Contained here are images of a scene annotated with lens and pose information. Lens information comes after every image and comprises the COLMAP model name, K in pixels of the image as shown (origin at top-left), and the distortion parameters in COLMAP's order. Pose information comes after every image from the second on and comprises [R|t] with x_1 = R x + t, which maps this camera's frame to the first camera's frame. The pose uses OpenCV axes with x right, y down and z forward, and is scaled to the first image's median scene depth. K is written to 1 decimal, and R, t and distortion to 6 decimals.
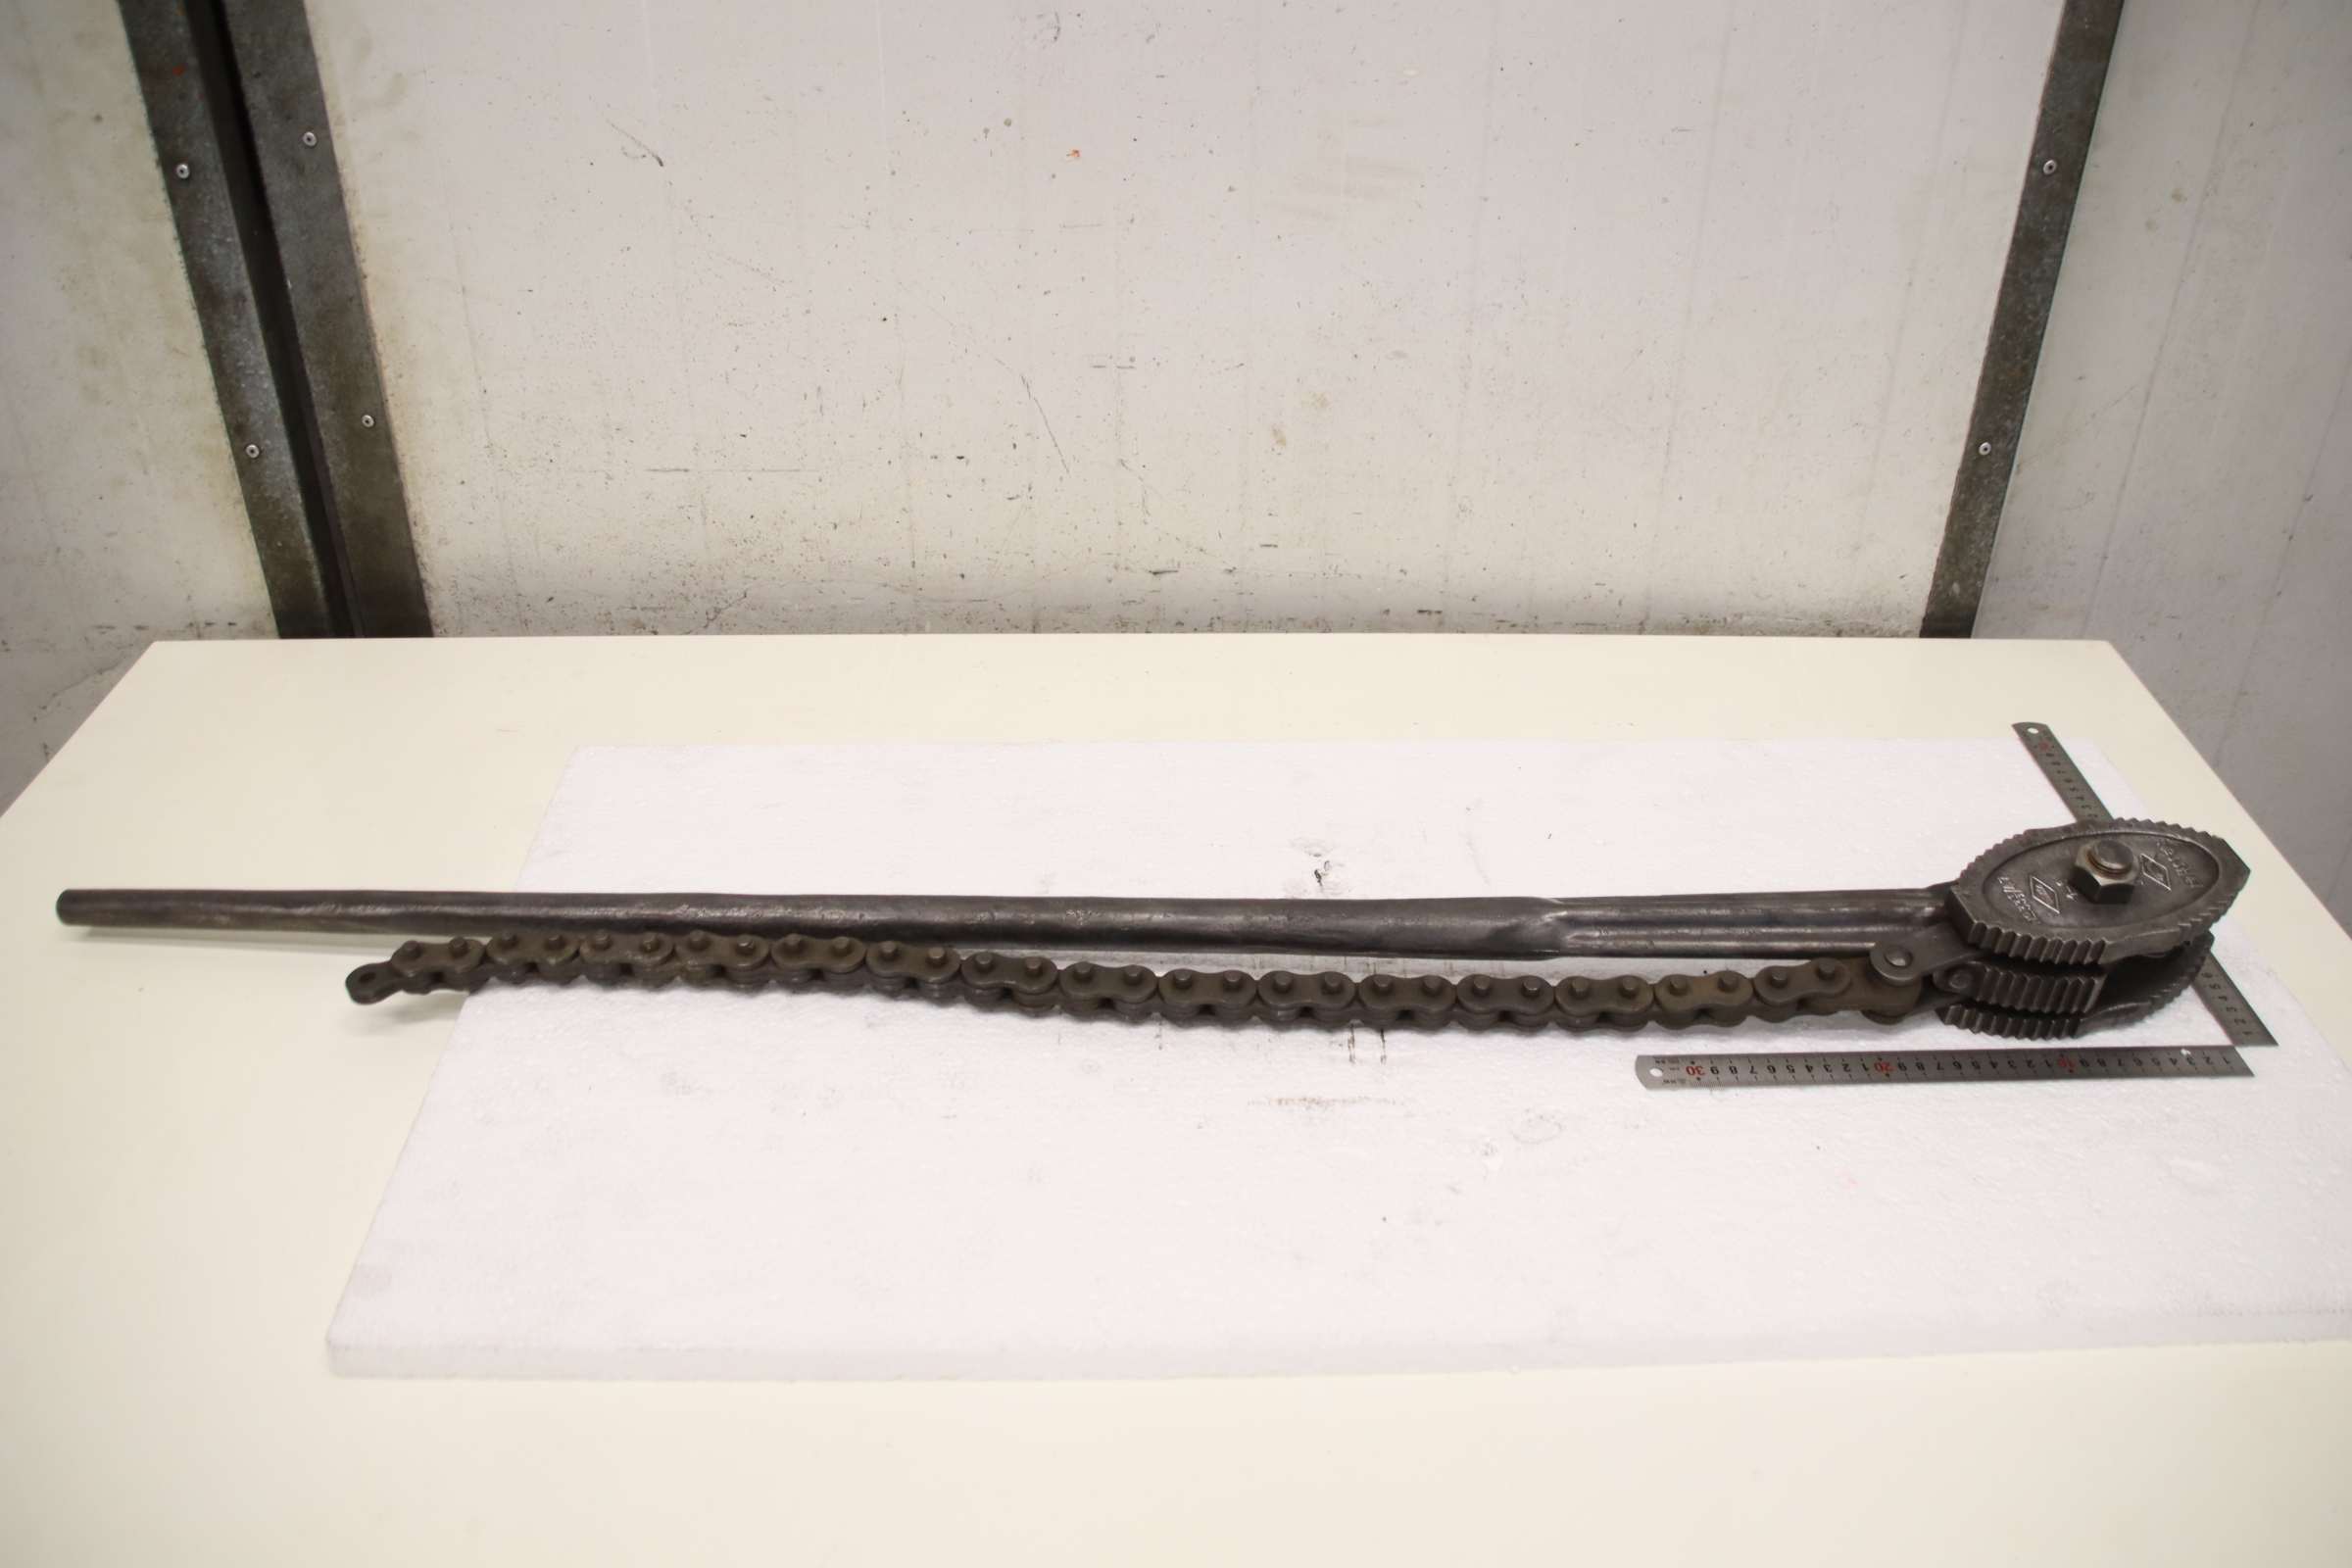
lens RADIAL K [[2052.5, 0, 1176.0], [0, 2052.5, 784.0], [0, 0, 1]] dist [-0.158547, 0.136363]
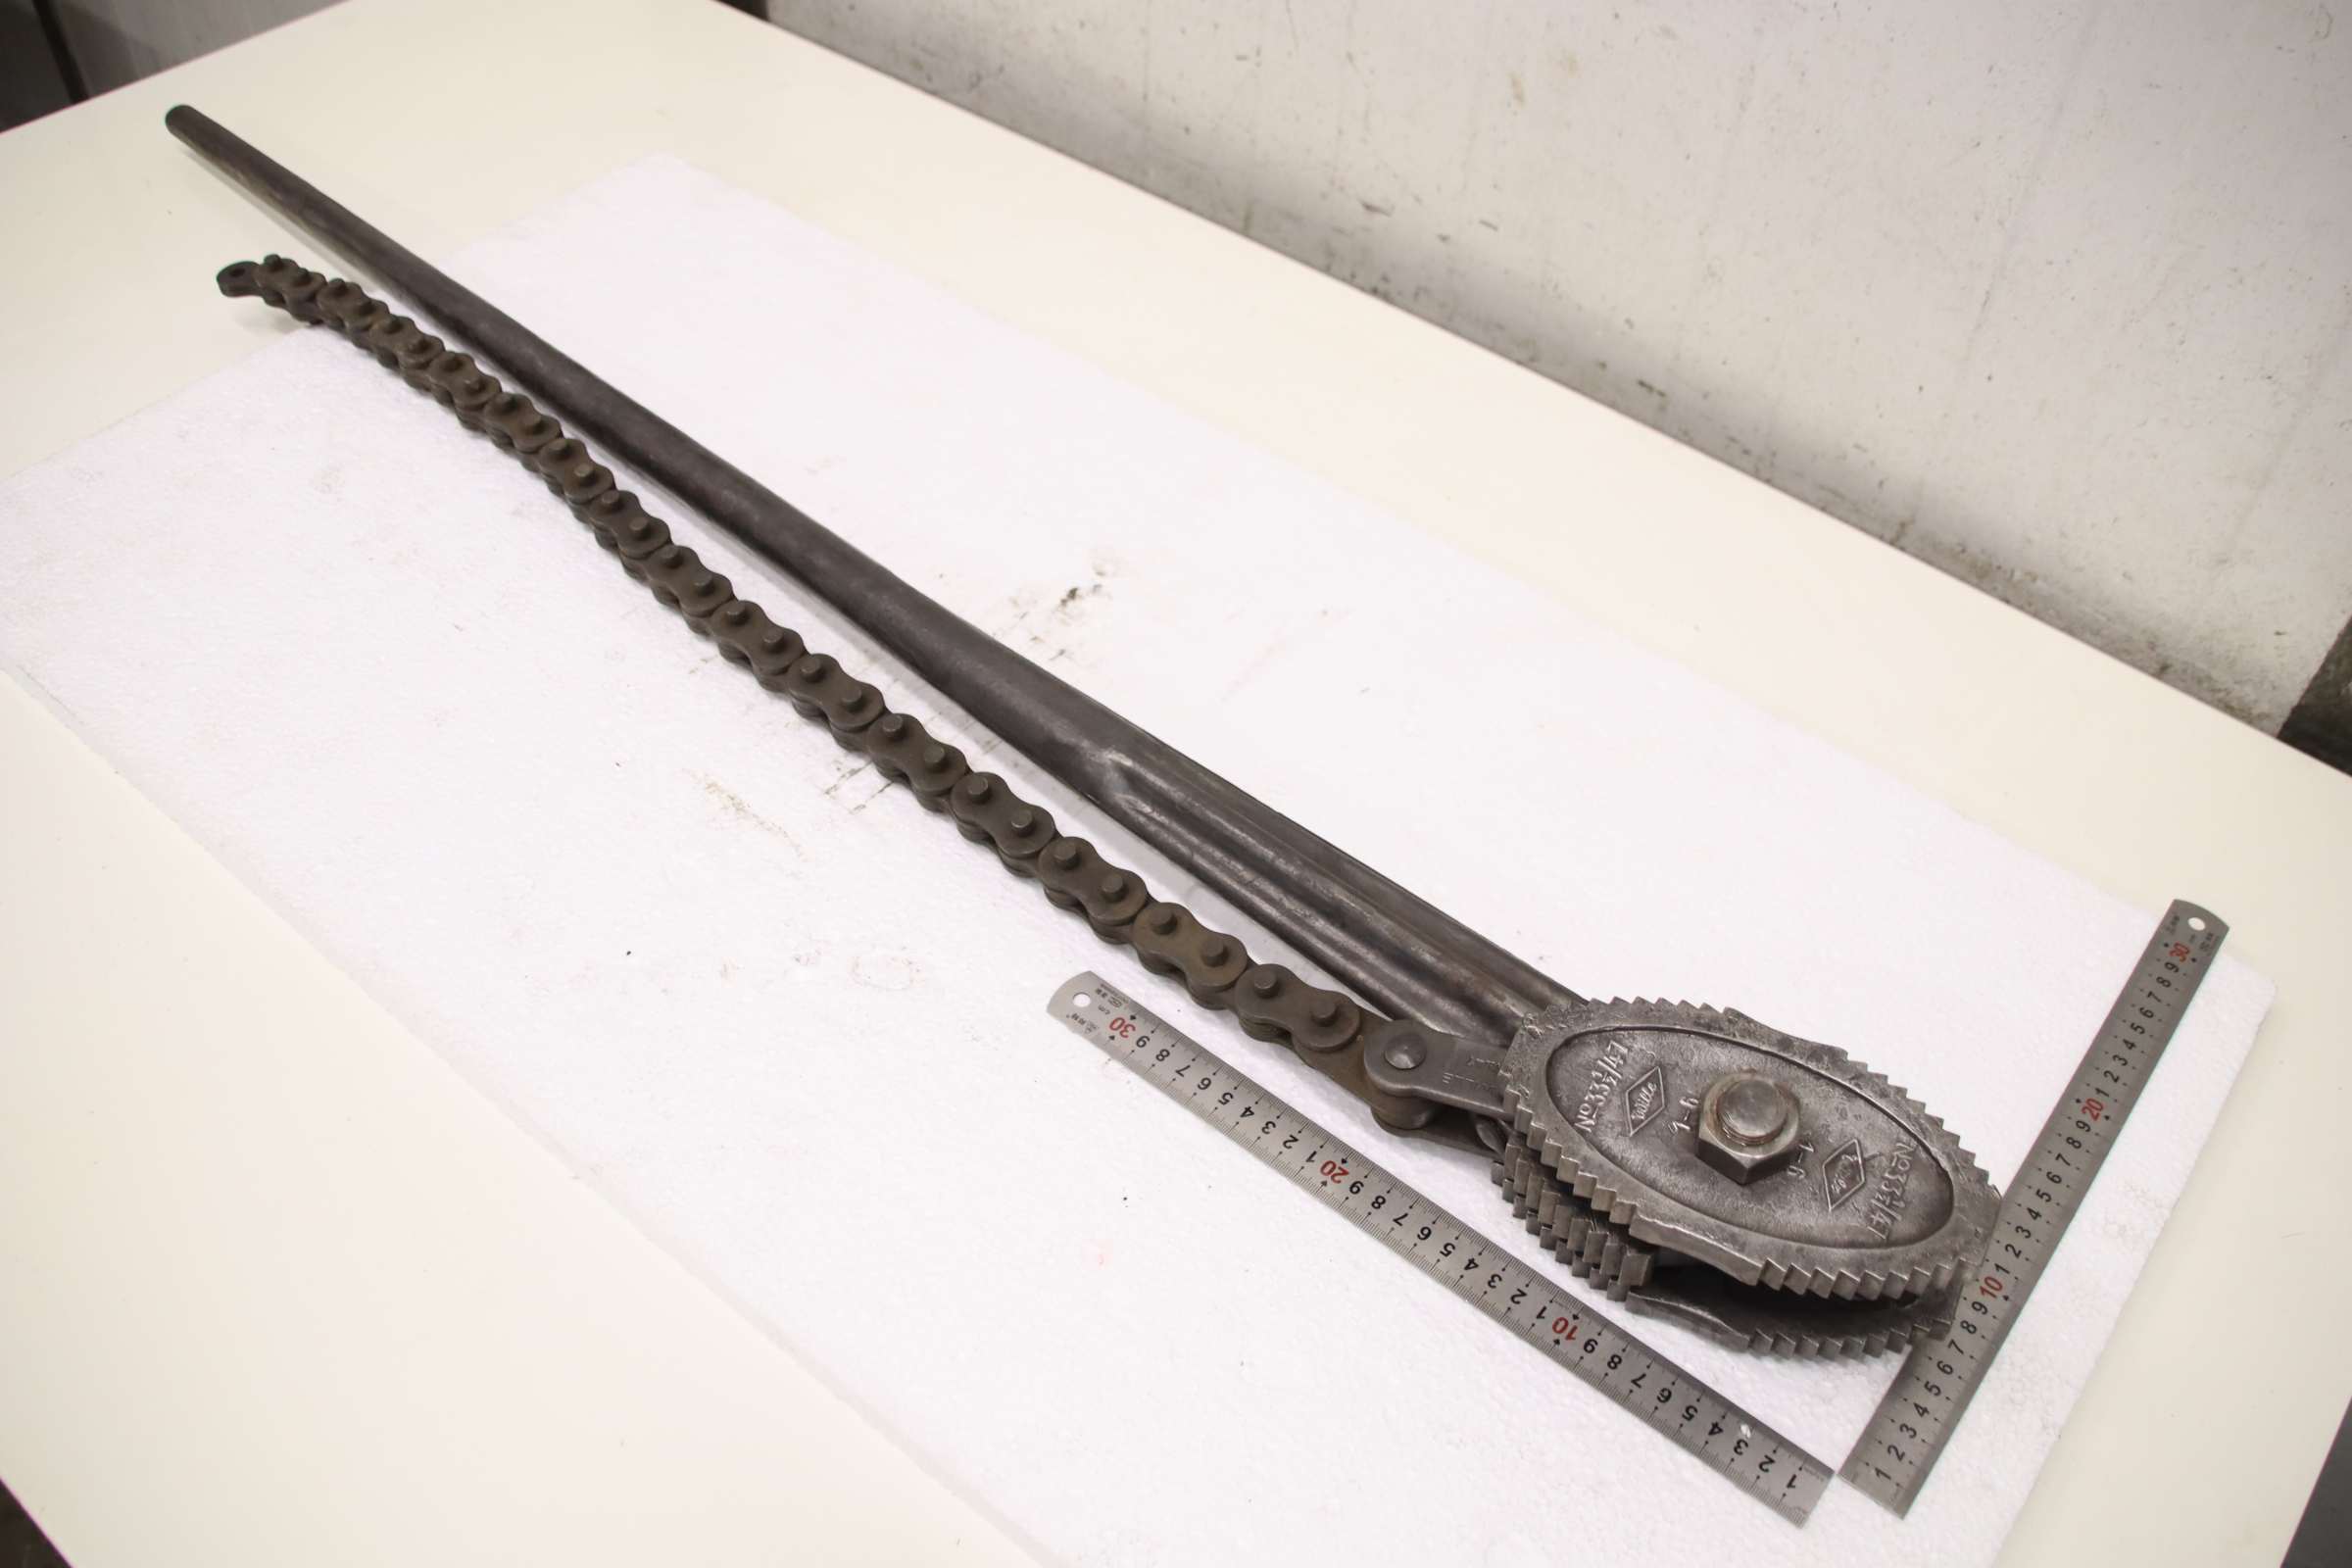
lens RADIAL K [[2068.9, 0, 1176.0], [0, 2068.9, 784.0], [0, 0, 1]] dist [-0.154126, 0.128884]
pose [[0.754355, 0.483467, -0.444081, 0.416096], [-0.372222, 0.872224, 0.317295, -0.136985], [0.540740, -0.074057, 0.837924, 0.277376]]
